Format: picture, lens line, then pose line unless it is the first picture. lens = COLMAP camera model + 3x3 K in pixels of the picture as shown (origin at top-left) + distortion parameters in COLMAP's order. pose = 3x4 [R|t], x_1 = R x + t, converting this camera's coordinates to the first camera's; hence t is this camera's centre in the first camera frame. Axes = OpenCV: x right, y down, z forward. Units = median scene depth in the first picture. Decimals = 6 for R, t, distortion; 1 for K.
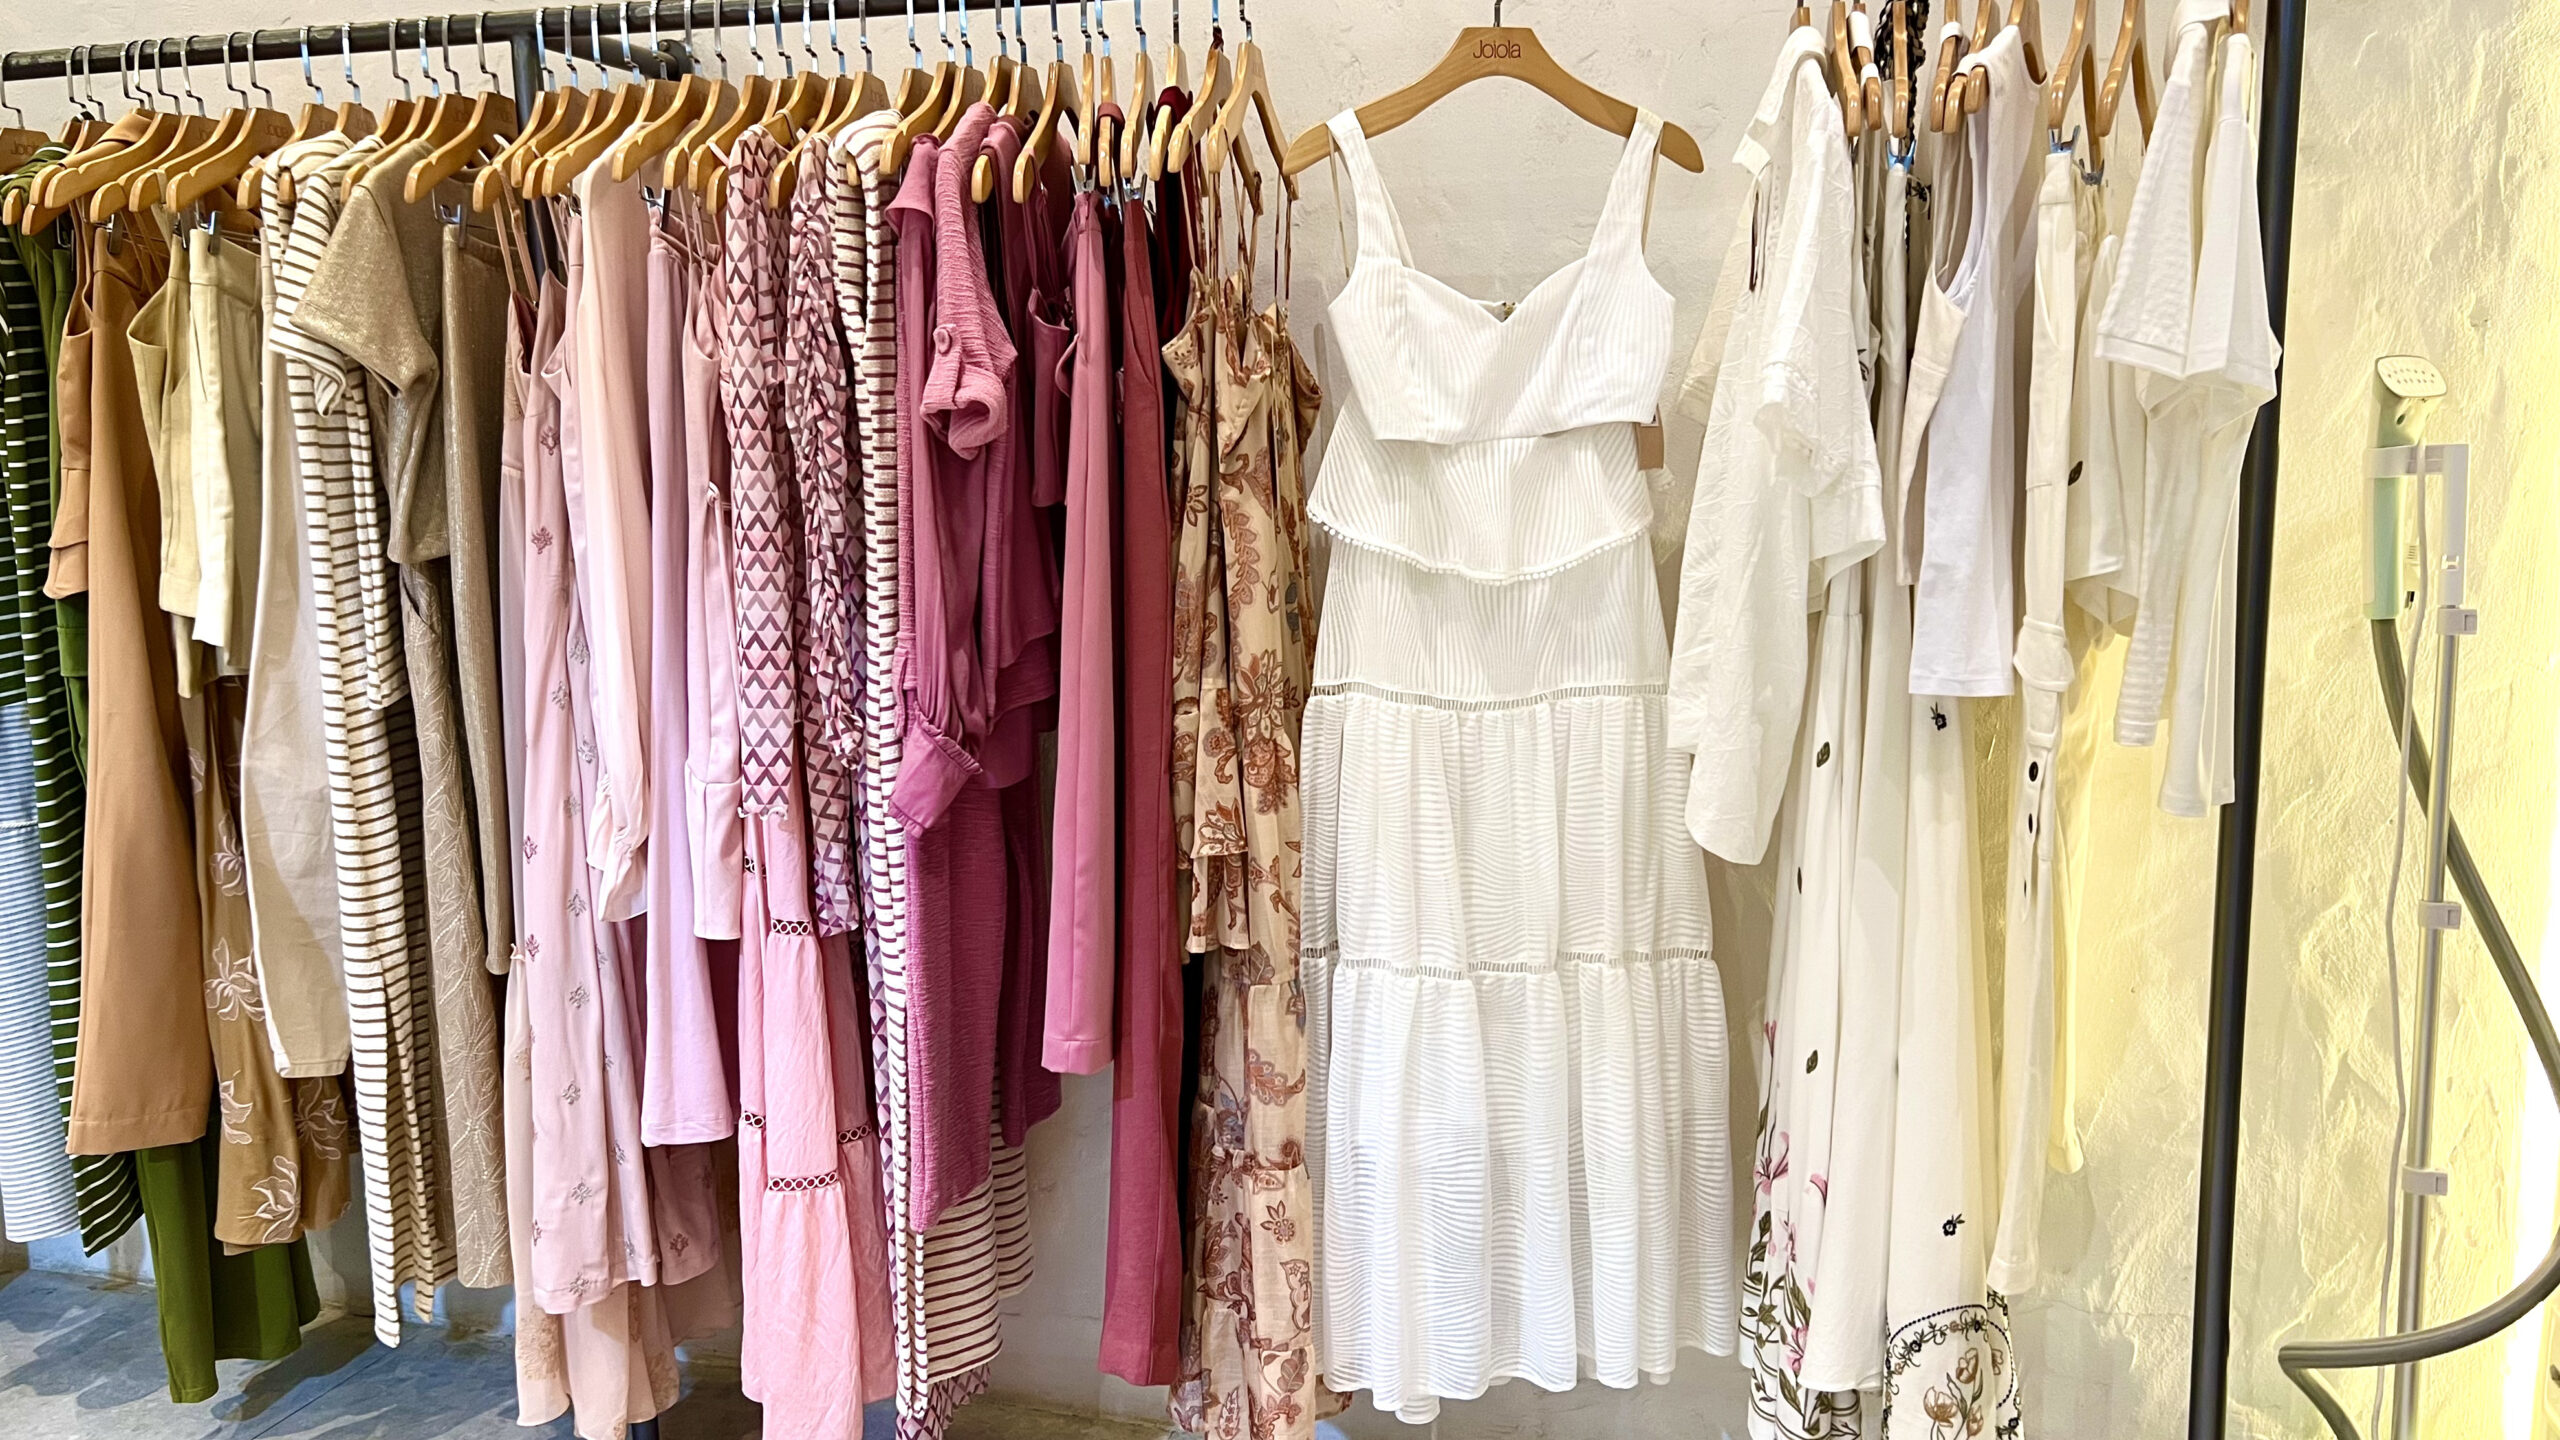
lens RADIAL K [[1932.4, 0, 1278.1], [0, 1932.4, 726.0], [0, 0, 1]] dist [0.079651, -0.106379]
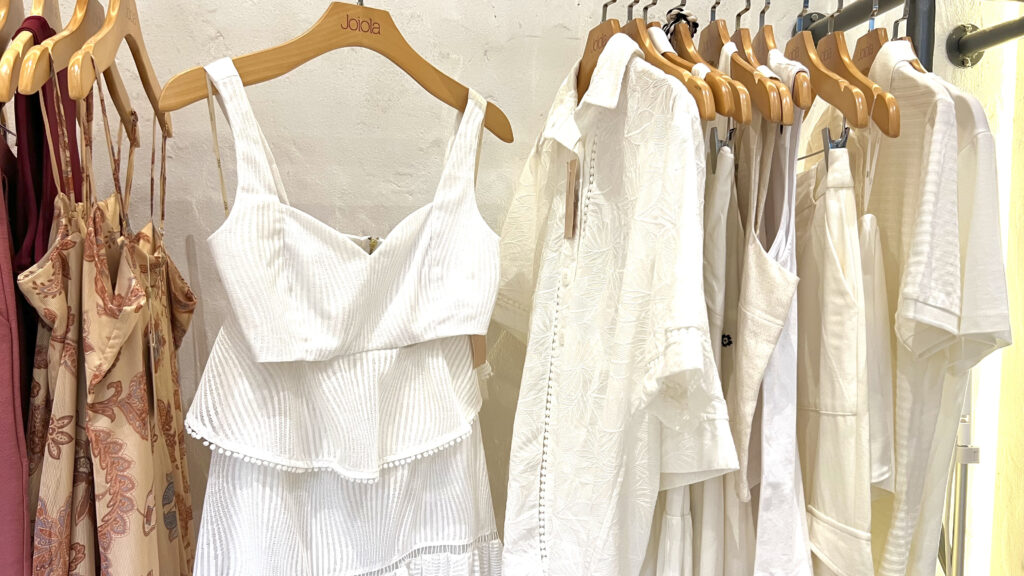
lens RADIAL K [[772.9, 0, 511.3], [0, 772.9, 290.4], [0, 0, 1]] dist [0.079651, -0.106379]
pose [[0.909551, -0.002436, 0.415585, -0.000304], [0.041472, 0.995523, -0.084931, -0.143221], [-0.413518, 0.094484, 0.905580, 0.545967]]
